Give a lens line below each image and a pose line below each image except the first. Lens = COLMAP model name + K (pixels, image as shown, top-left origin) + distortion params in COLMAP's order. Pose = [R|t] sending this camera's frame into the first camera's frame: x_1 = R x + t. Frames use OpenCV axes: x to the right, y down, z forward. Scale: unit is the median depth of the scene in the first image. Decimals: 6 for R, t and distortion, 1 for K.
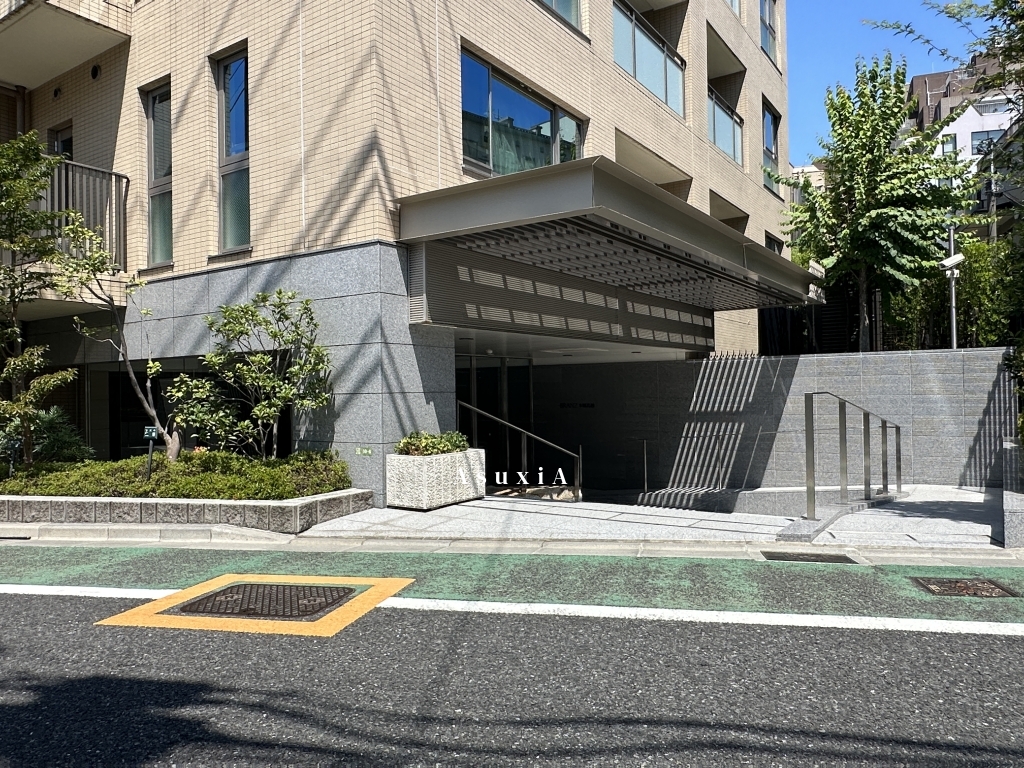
lens RADIAL K [[734.2, 0, 513.9], [0, 734.2, 384.6], [0, 0, 1]] dist [-0.008588, 0.000730]
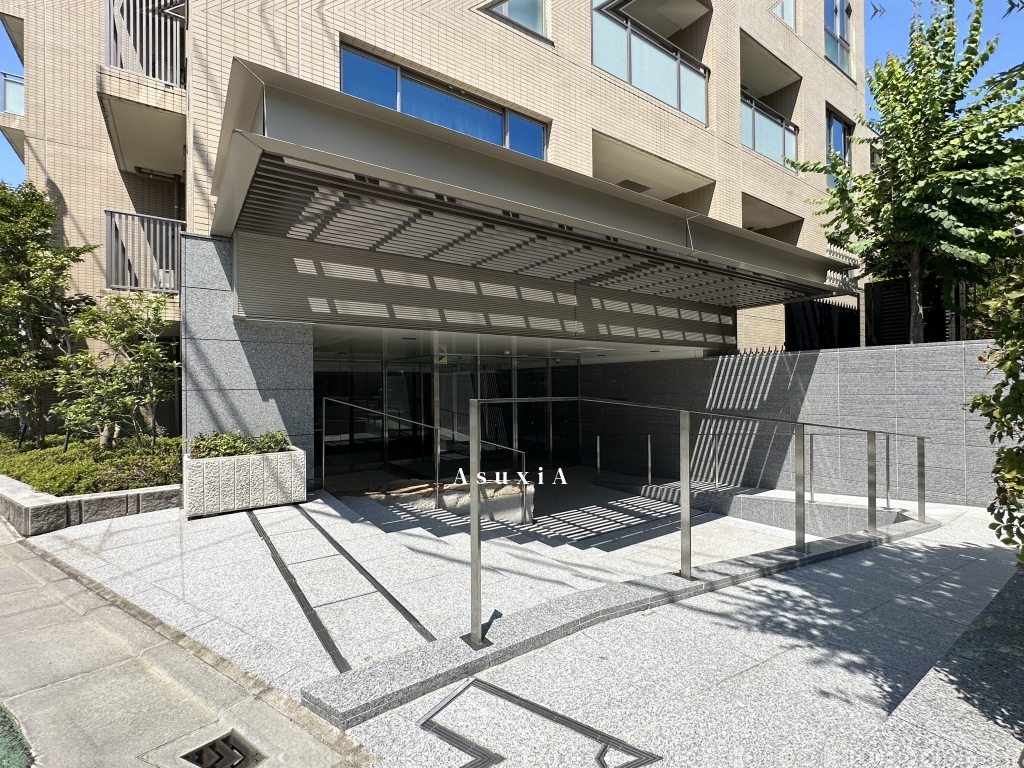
lens RADIAL K [[475.3, 0, 512.0], [0, 475.3, 384.0], [0, 0, 1]] dist [-0.000613, -0.000312]
pose [[0.933444, 0.003107, -0.358709, 0.277644], [-0.001116, 0.999983, 0.005758, -0.000214], [0.358720, -0.004974, 0.933432, 0.348978]]
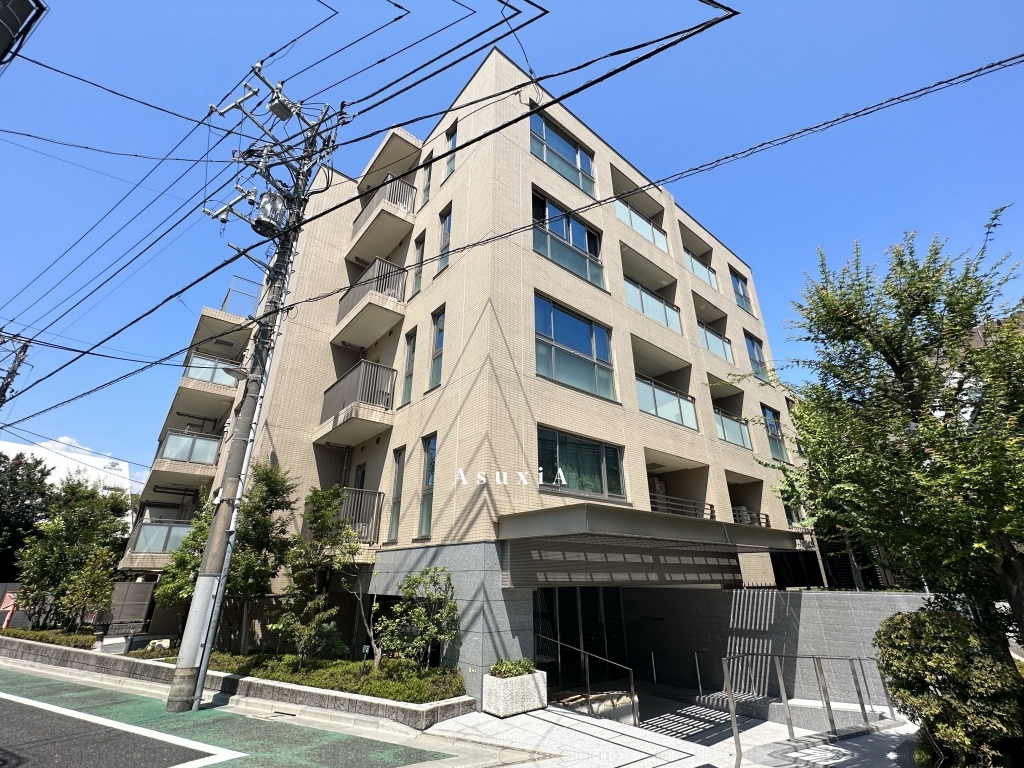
lens RADIAL K [[454.7, 0, 510.3], [0, 454.7, 384.6], [0, 0, 1]] dist [-0.001332, -0.000108]
pose [[0.958318, -0.096982, -0.268741, 0.141552], [-0.012924, 0.924947, -0.379877, -0.076827], [0.285412, 0.367516, 0.885139, -0.095275]]
